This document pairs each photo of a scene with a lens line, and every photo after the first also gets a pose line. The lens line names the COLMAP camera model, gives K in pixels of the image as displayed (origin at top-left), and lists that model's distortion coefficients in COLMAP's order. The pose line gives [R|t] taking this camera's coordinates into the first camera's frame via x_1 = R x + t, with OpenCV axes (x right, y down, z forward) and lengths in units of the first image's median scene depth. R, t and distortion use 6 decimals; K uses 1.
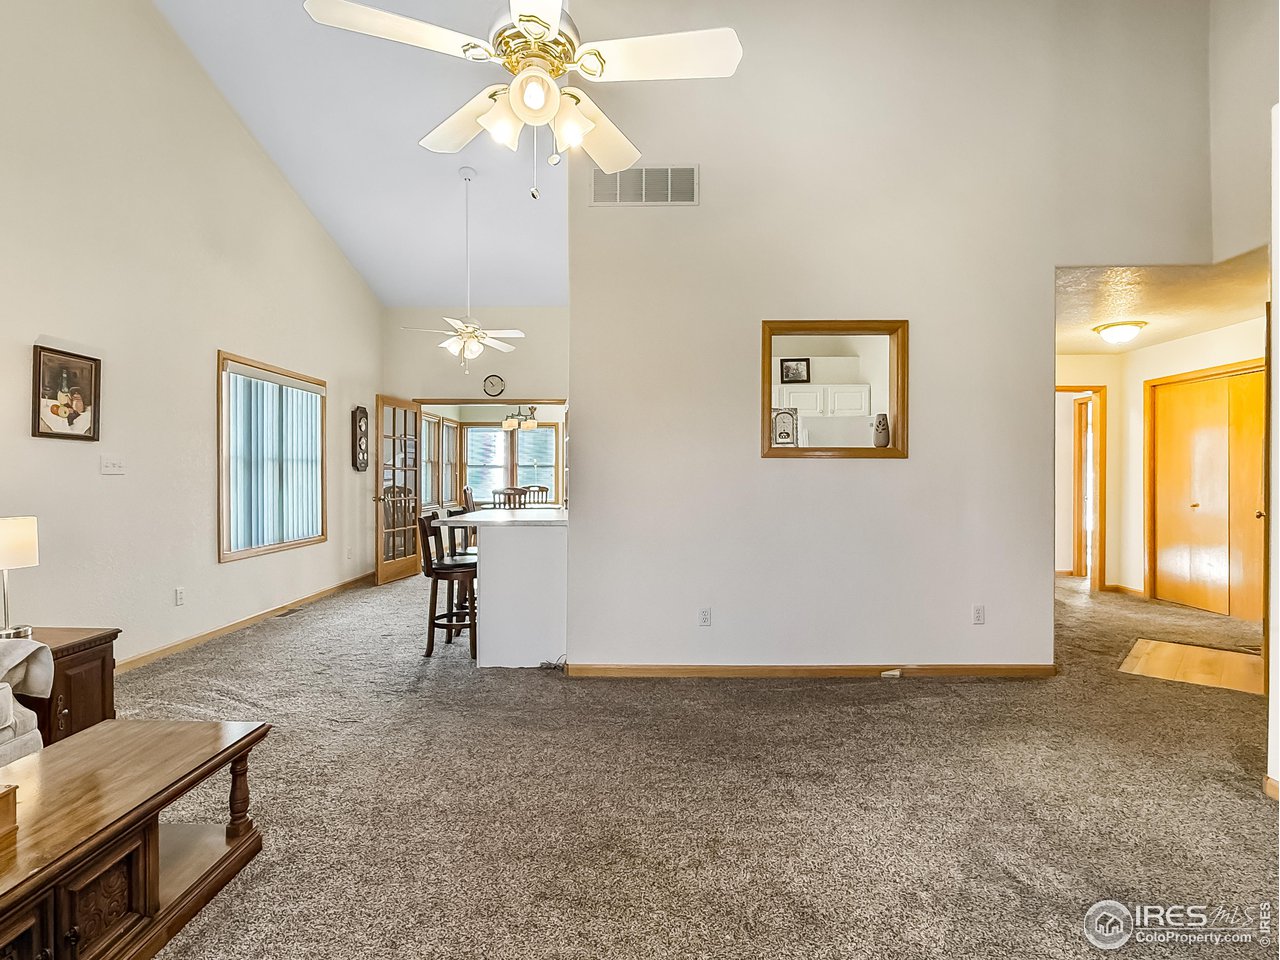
lens RADIAL K [[620.9, 0, 629.6], [0, 620.9, 483.9], [0, 0, 1]] dist [-0.012441, 0.004197]
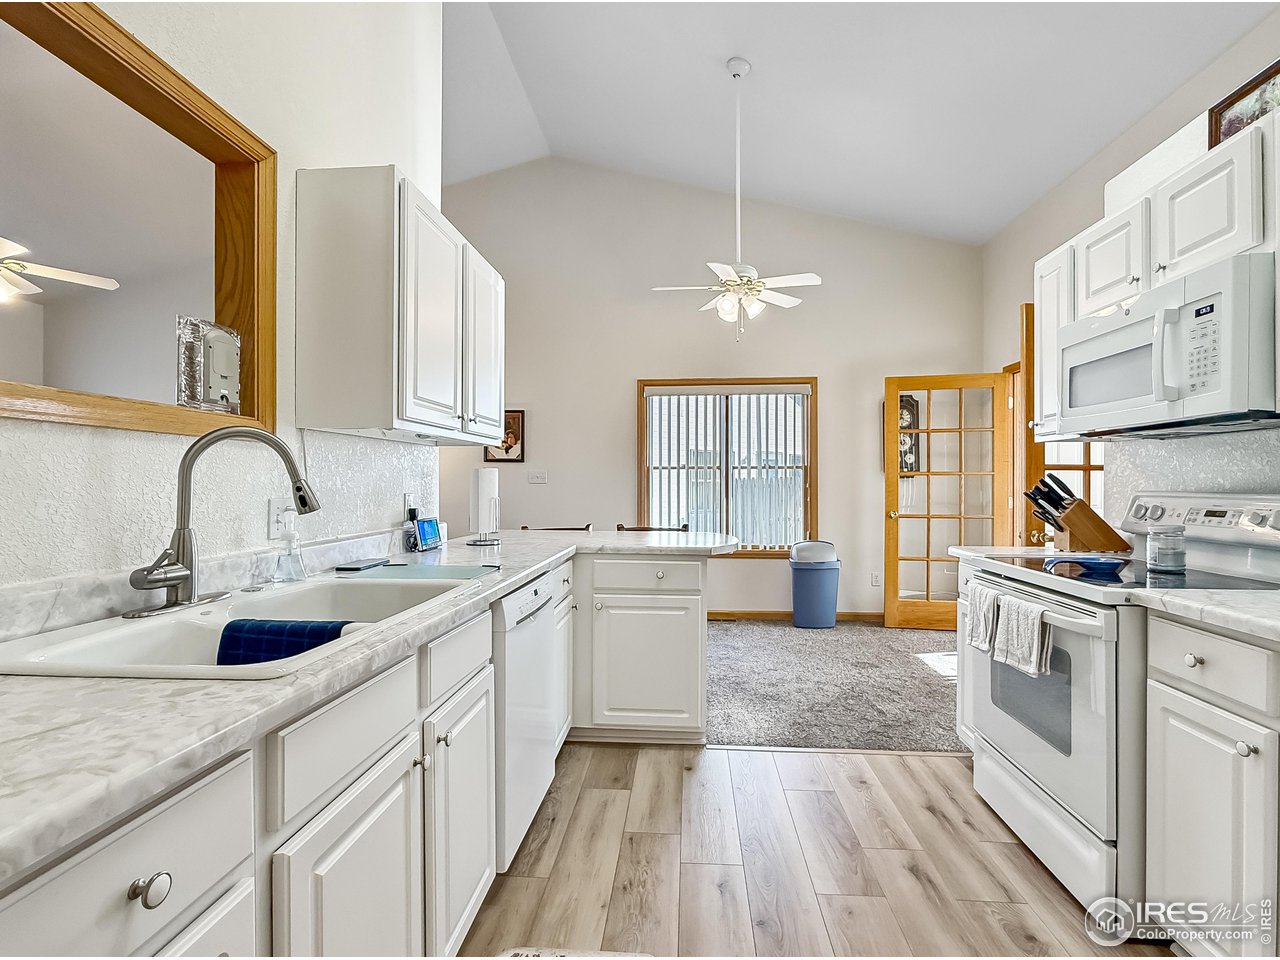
lens RADIAL K [[620.9, 0, 634.6], [0, 620.9, 481.1], [0, 0, 1]] dist [-0.012441, 0.004197]
pose [[-0.077199, -0.006216, -0.996996, 0.654471], [-0.012853, 0.999904, -0.005239, -0.014351], [0.996933, 0.012410, -0.077271, 1.299005]]
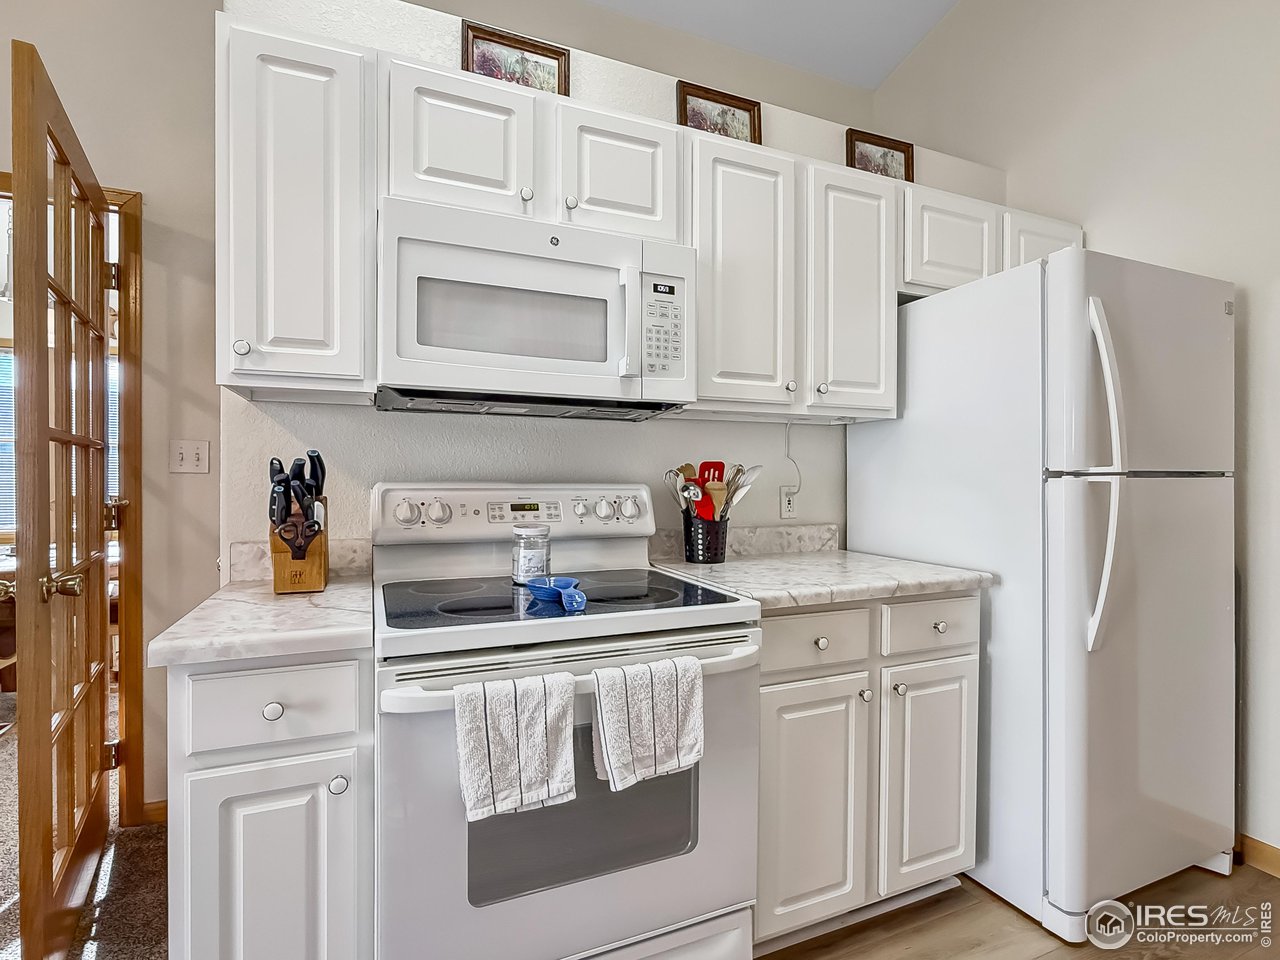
lens RADIAL K [[620.9, 0, 631.9], [0, 620.9, 486.0], [0, 0, 1]] dist [-0.012441, 0.004197]
pose [[0.918812, -0.003272, 0.394682, 0.007259], [0.001652, 0.999989, 0.004444, -0.013510], [-0.394693, -0.003431, 0.918807, 1.295826]]
